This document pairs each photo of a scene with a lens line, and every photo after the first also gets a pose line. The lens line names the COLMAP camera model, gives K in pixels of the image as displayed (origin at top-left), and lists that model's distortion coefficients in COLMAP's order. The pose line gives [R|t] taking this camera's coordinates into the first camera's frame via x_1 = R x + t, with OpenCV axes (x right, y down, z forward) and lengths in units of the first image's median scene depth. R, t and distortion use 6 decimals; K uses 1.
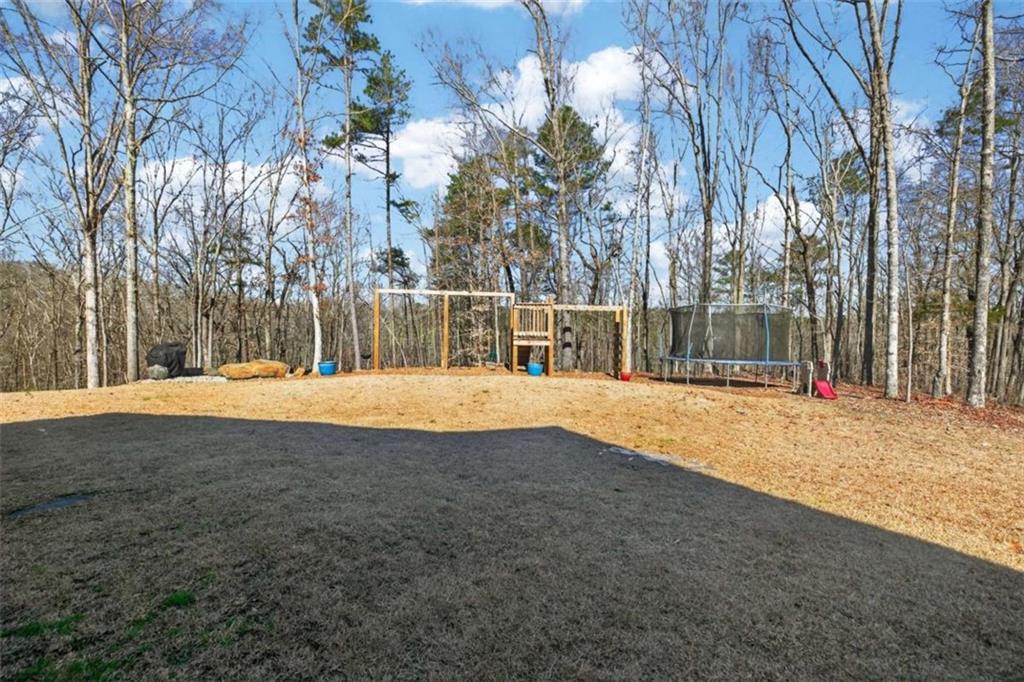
lens RADIAL K [[467.8, 0, 522.5], [0, 467.8, 345.8], [0, 0, 1]] dist [0.001281, 0.000129]
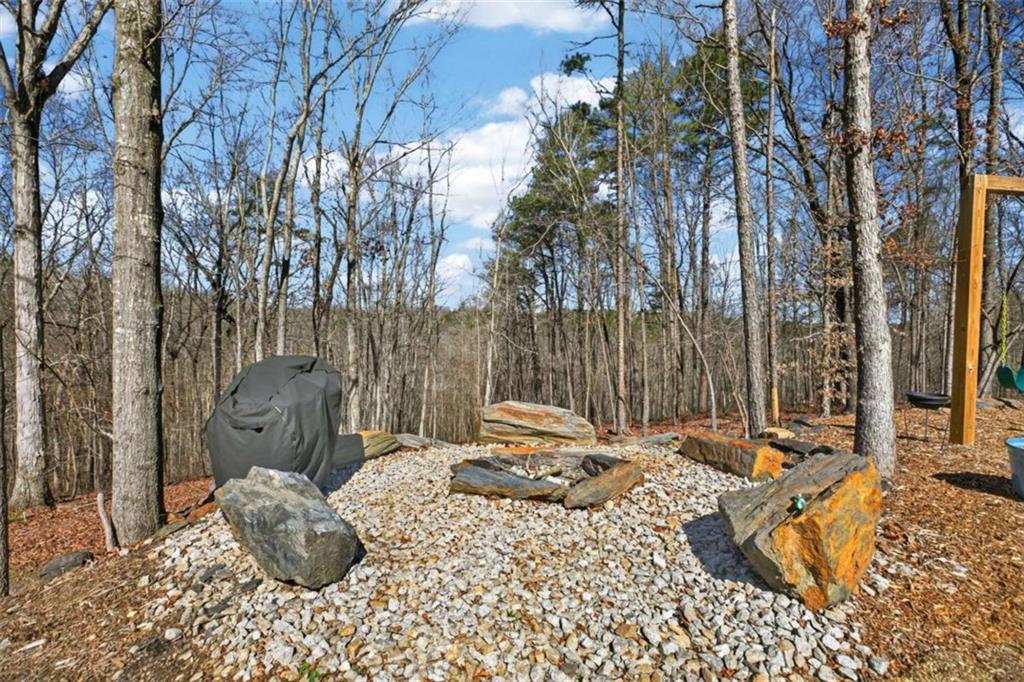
lens RADIAL K [[467.8, 0, 522.5], [0, 467.8, 345.8], [0, 0, 1]] dist [0.001281, 0.000129]
pose [[0.999521, 0.001059, 0.030932, -0.436138], [-0.000676, 0.999923, -0.012376, -0.005987], [-0.030942, 0.012349, 0.999445, 0.512836]]
